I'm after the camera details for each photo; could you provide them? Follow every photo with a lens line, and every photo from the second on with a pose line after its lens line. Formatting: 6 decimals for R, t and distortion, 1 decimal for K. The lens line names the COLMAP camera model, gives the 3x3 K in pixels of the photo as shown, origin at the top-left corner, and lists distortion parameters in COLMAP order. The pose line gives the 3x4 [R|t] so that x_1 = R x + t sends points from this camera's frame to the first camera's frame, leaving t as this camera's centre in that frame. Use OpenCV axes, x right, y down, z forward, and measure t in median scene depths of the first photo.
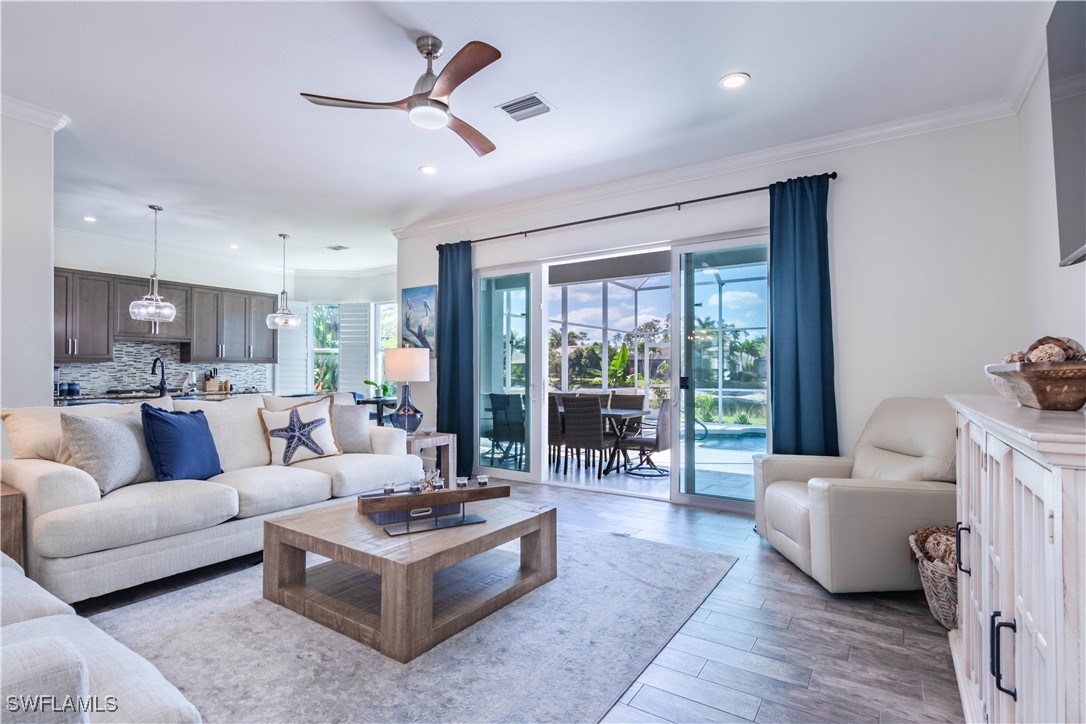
lens RADIAL K [[525.7, 0, 540.4], [0, 525.7, 360.2], [0, 0, 1]] dist [-0.005623, 0.002399]
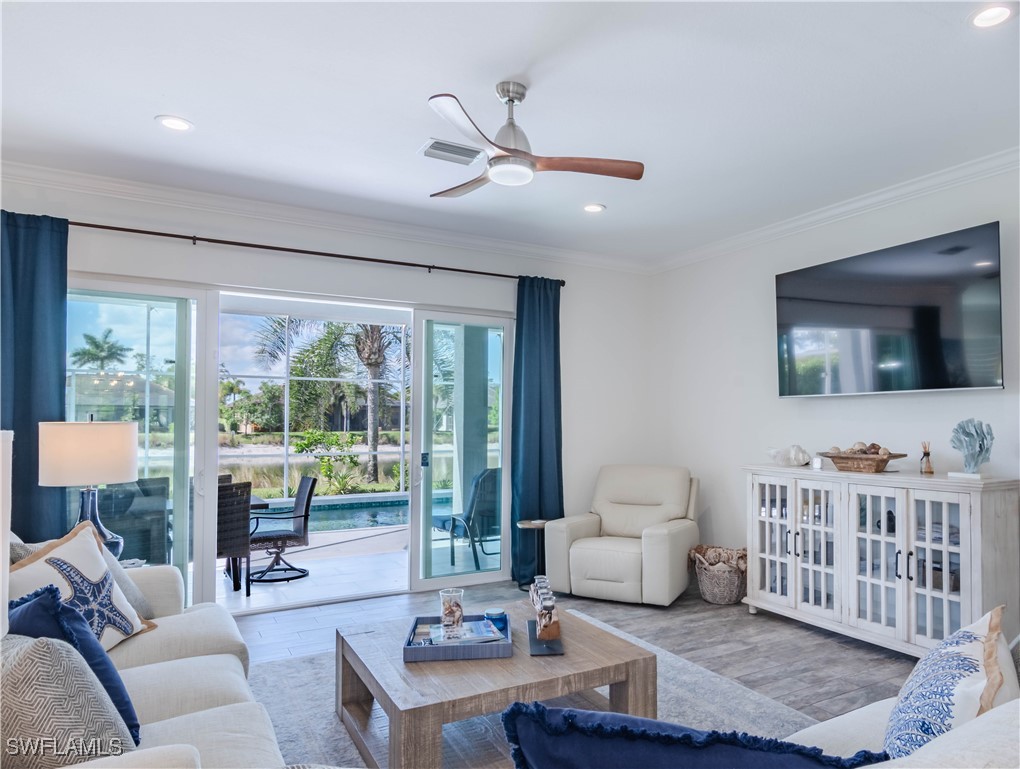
lens RADIAL K [[747.6, 0, 511.7], [0, 747.6, 390.0], [0, 0, 1]] dist [0.003920, 0.002246]
pose [[0.413737, 0.030630, 0.909881, -1.046118], [-0.019788, 0.999500, -0.024649, -0.059510], [-0.910182, -0.007807, 0.414136, 0.383644]]
